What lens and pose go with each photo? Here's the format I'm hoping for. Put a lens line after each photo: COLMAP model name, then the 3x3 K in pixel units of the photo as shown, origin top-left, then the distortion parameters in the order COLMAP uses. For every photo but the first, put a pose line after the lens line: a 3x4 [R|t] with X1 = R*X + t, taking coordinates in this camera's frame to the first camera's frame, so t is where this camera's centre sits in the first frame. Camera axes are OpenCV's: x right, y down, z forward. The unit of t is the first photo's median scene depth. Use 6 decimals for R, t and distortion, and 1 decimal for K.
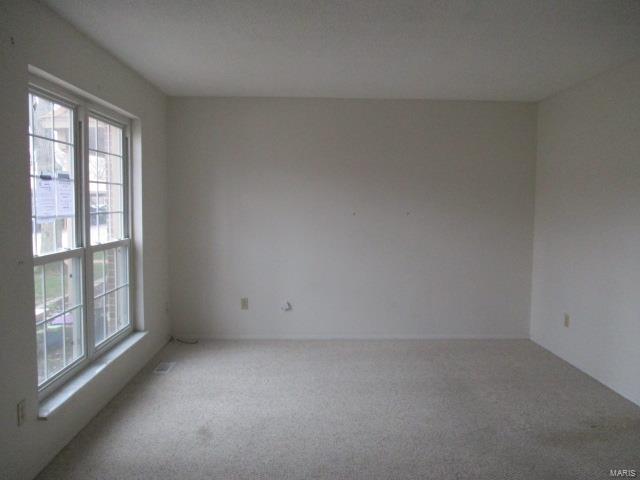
lens RADIAL K [[534.9, 0, 322.7], [0, 534.9, 237.7], [0, 0, 1]] dist [-0.016350, 0.001654]
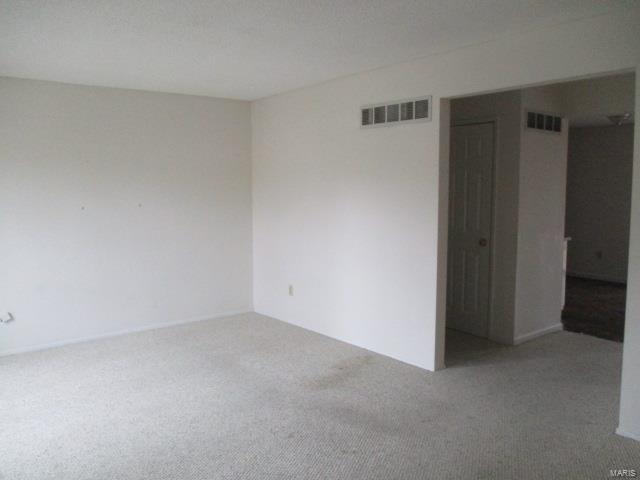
lens RADIAL K [[534.9, 0, 322.7], [0, 534.9, 237.7], [0, 0, 1]] dist [-0.016350, 0.001654]
pose [[0.806577, -0.076397, 0.586171, -0.218114], [0.061774, 0.997077, 0.044951, -0.010767], [-0.587892, -0.000046, 0.808939, 0.004364]]
